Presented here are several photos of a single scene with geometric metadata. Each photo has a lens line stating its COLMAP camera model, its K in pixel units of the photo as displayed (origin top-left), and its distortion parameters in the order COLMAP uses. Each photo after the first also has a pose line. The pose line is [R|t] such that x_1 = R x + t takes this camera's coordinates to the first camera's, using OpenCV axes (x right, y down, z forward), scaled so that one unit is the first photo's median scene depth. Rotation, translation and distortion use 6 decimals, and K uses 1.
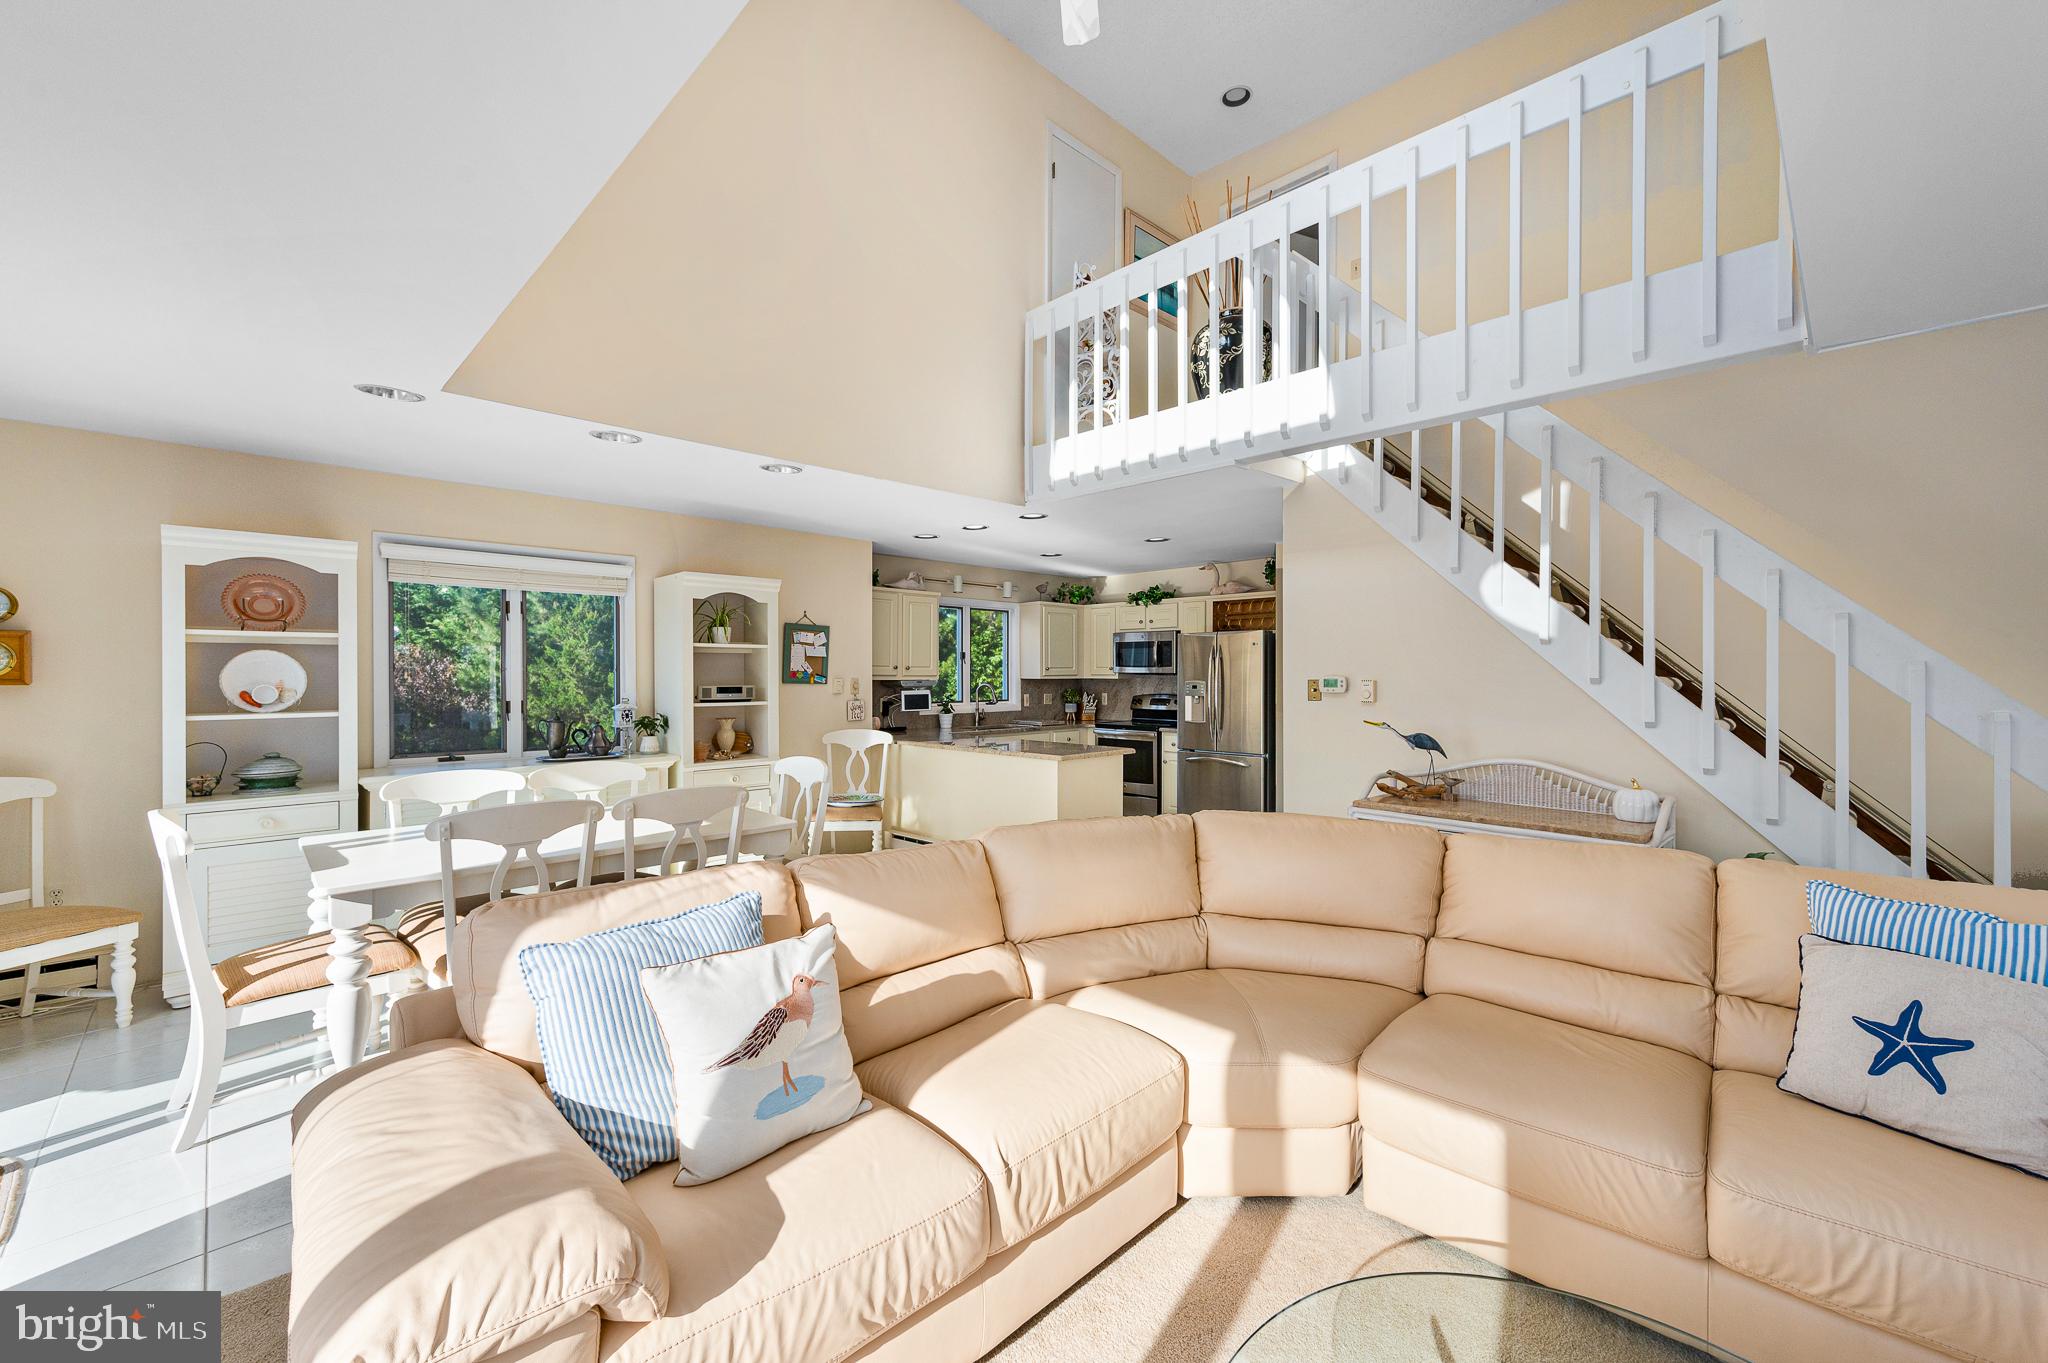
lens RADIAL K [[832.3, 0, 1030.6], [0, 832.3, 675.5], [0, 0, 1]] dist [0.001660, 0.000061]
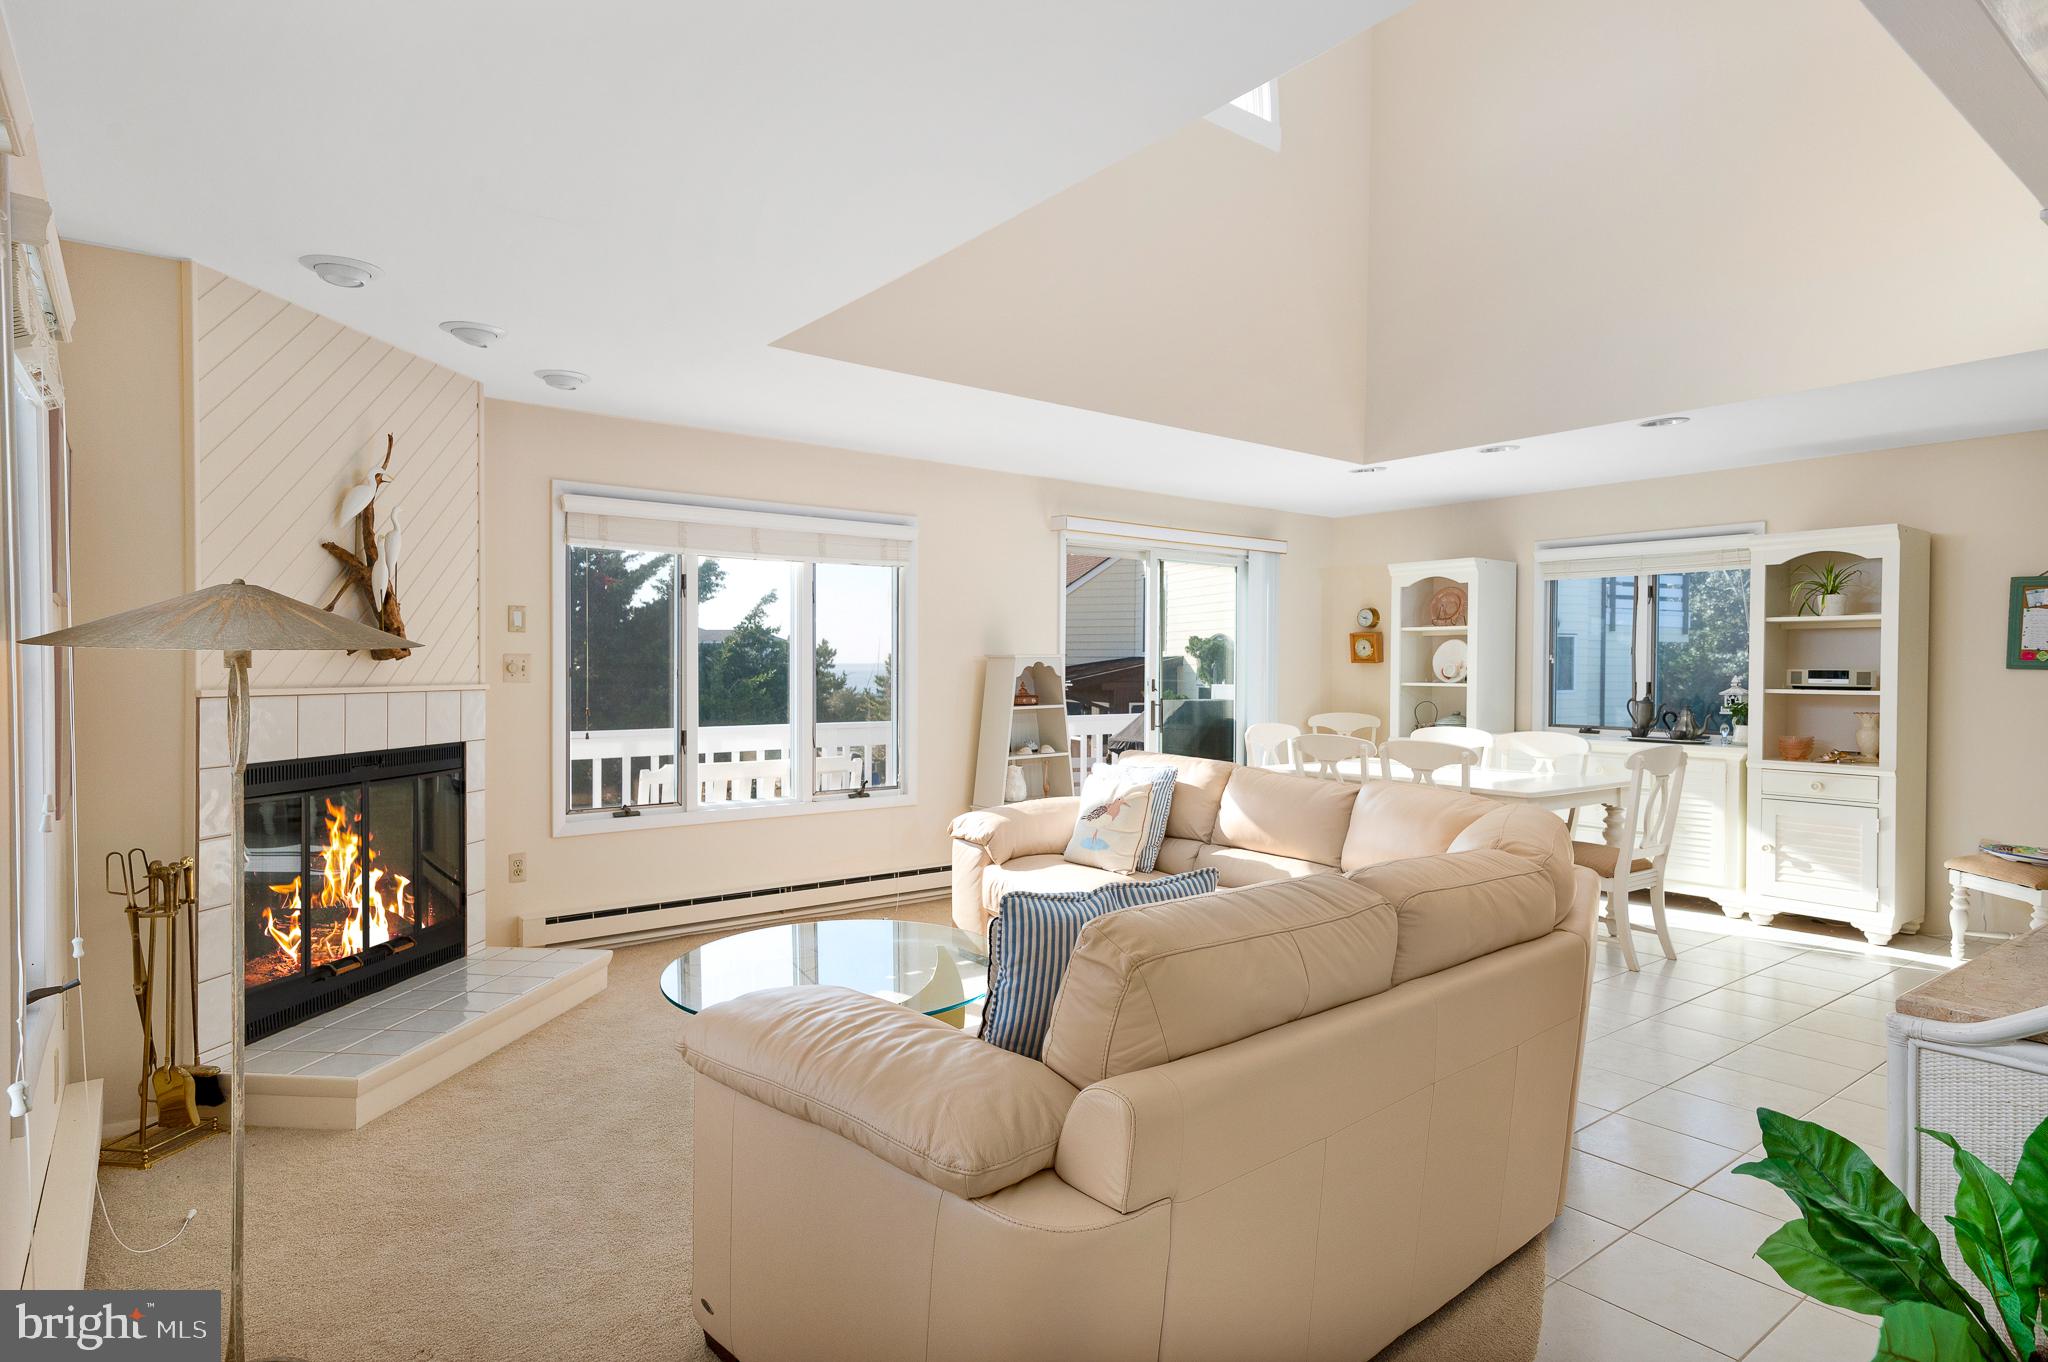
lens RADIAL K [[1114.9, 0, 1032.8], [0, 1114.9, 676.7], [0, 0, 1]] dist [-0.023292, 0.000008]
pose [[-0.128137, 0.001588, -0.991755, 0.776381], [-0.013443, 0.999904, 0.003337, 0.026775], [0.991665, 0.013760, -0.128104, 0.395732]]
